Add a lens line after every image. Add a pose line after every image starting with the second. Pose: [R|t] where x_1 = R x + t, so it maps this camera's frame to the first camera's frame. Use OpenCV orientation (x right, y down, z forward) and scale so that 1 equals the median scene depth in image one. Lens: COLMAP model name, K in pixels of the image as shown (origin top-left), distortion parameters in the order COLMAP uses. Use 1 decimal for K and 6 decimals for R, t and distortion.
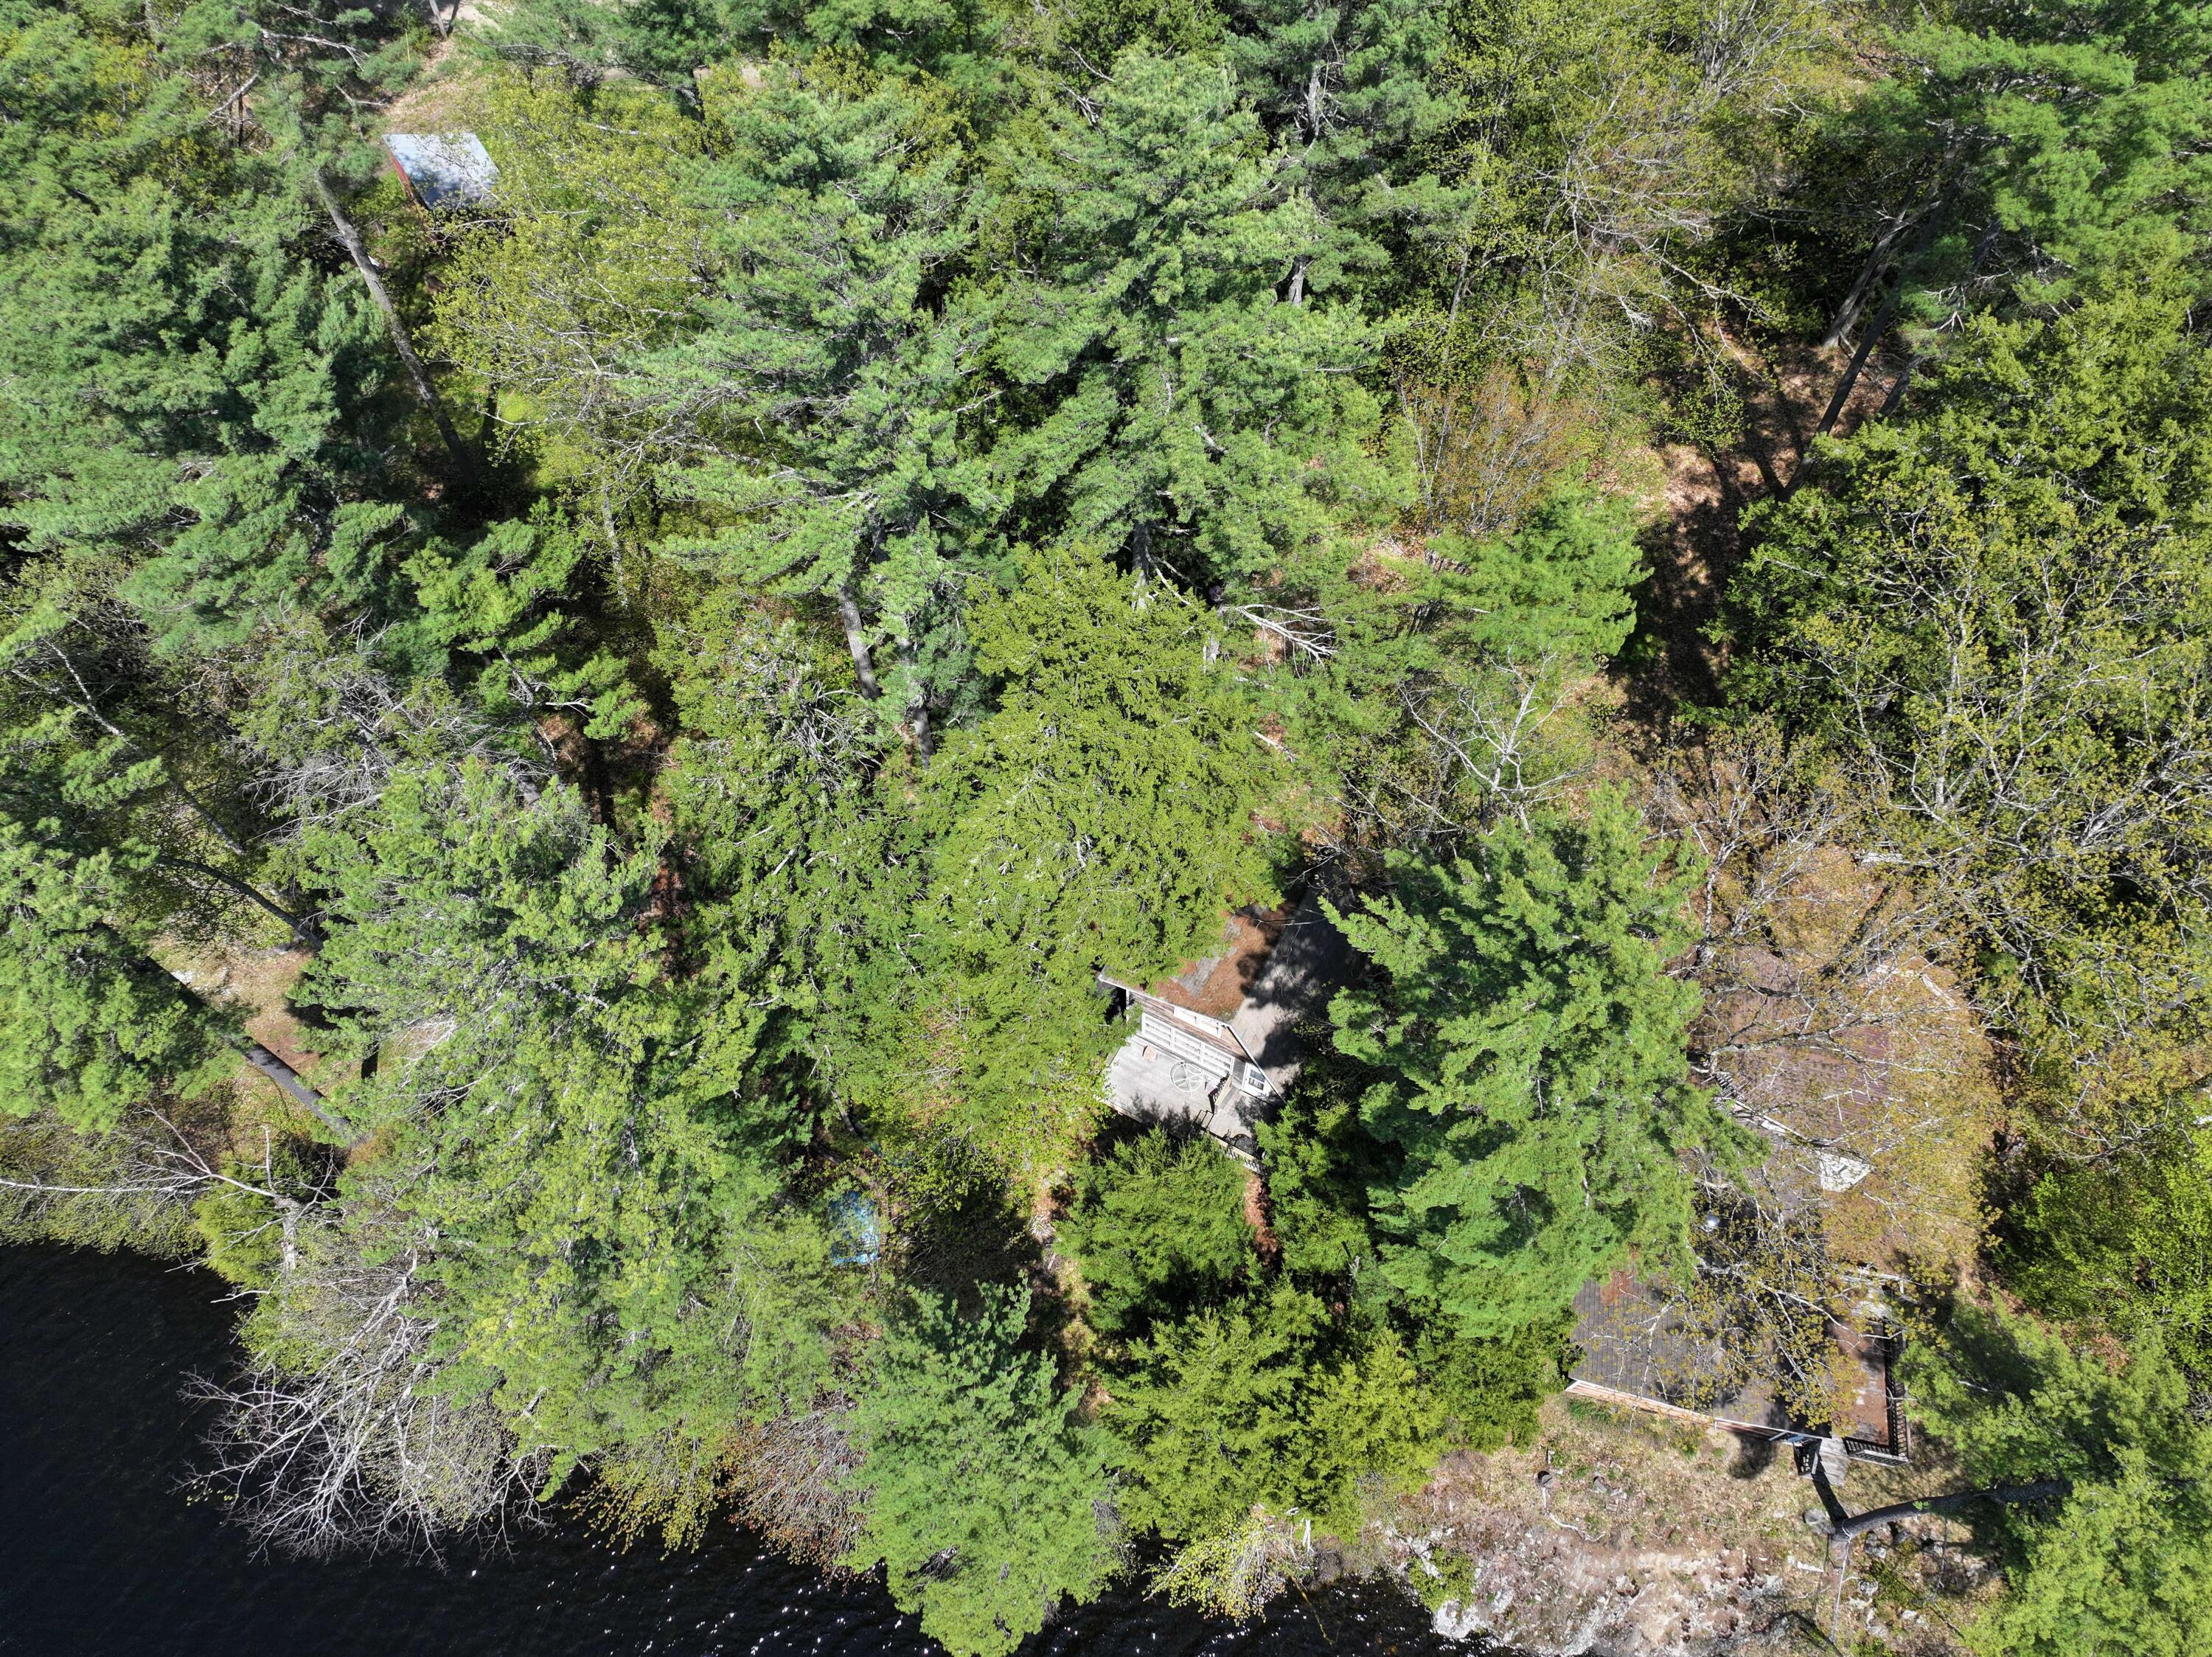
lens RADIAL K [[1565.1, 0, 1118.6], [0, 1565.1, 841.0], [0, 0, 1]] dist [0.000895, 0.016488]
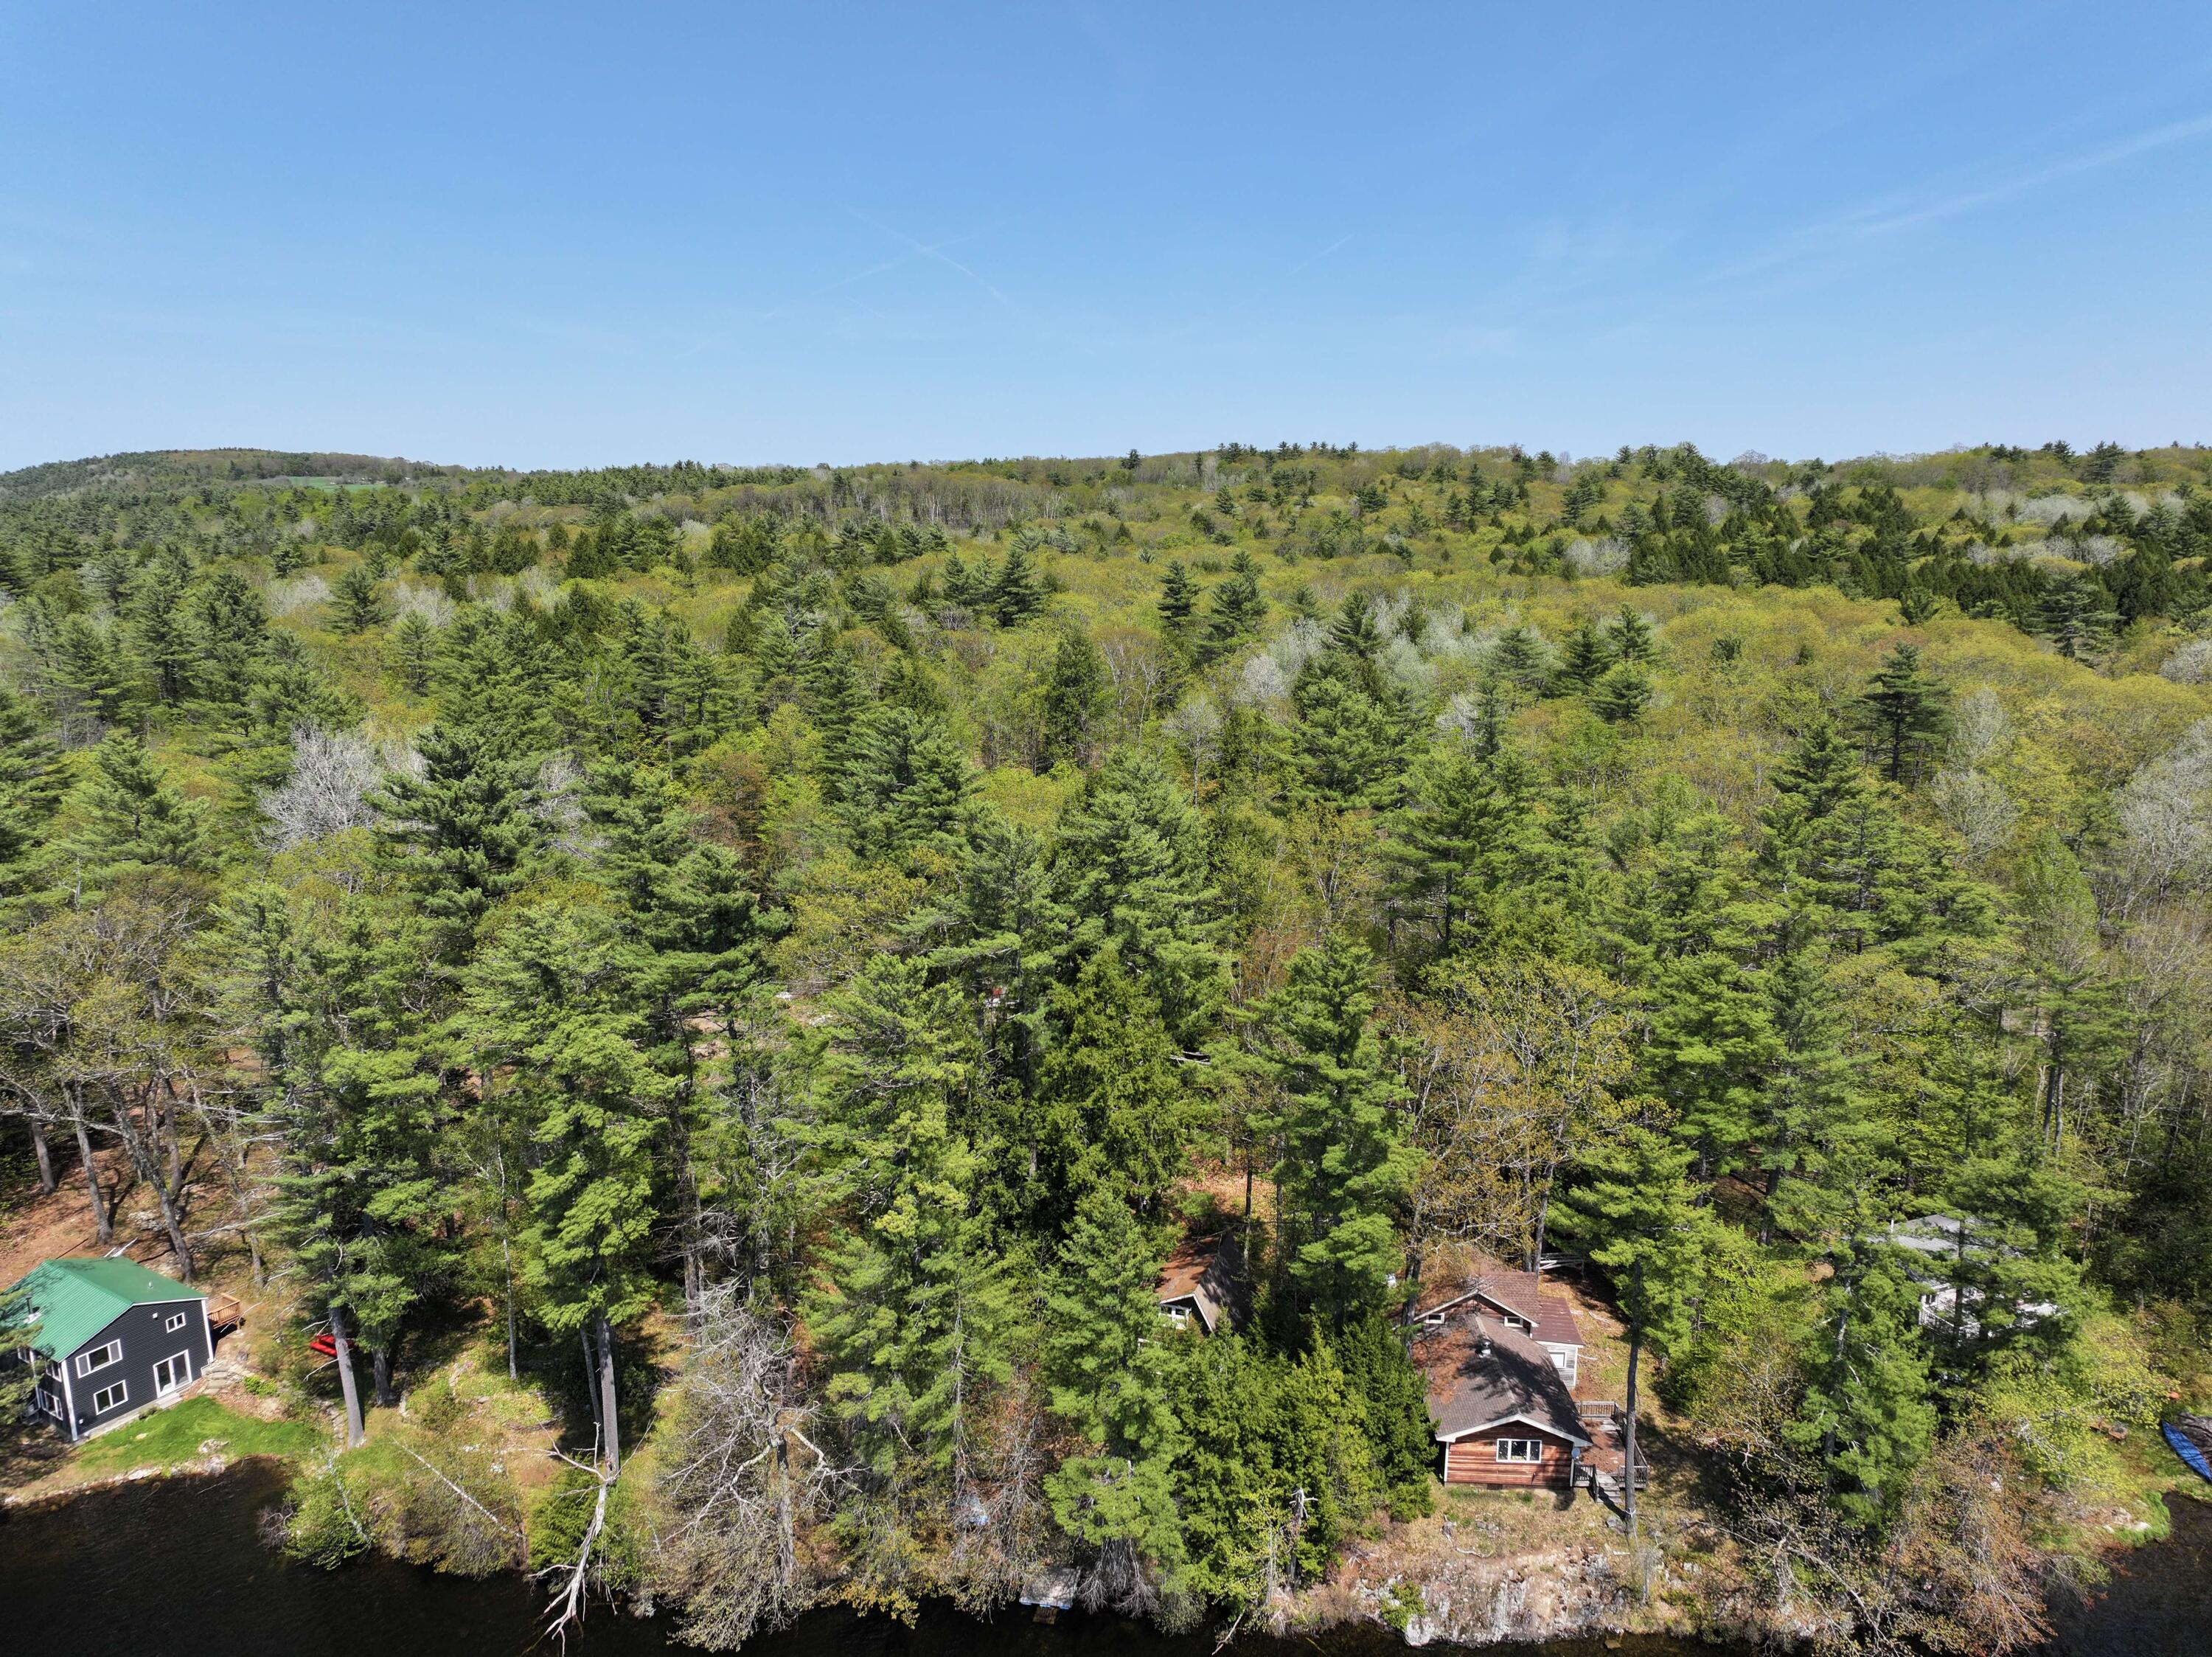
lens RADIAL K [[1565.1, 0, 1114.5], [0, 1565.1, 831.4], [0, 0, 1]] dist [0.000895, 0.016488]
pose [[0.983179, -0.035853, 0.179089, -0.312618], [0.155604, 0.677850, -0.718545, 1.017834], [-0.095634, 0.734326, 0.672027, -0.535488]]
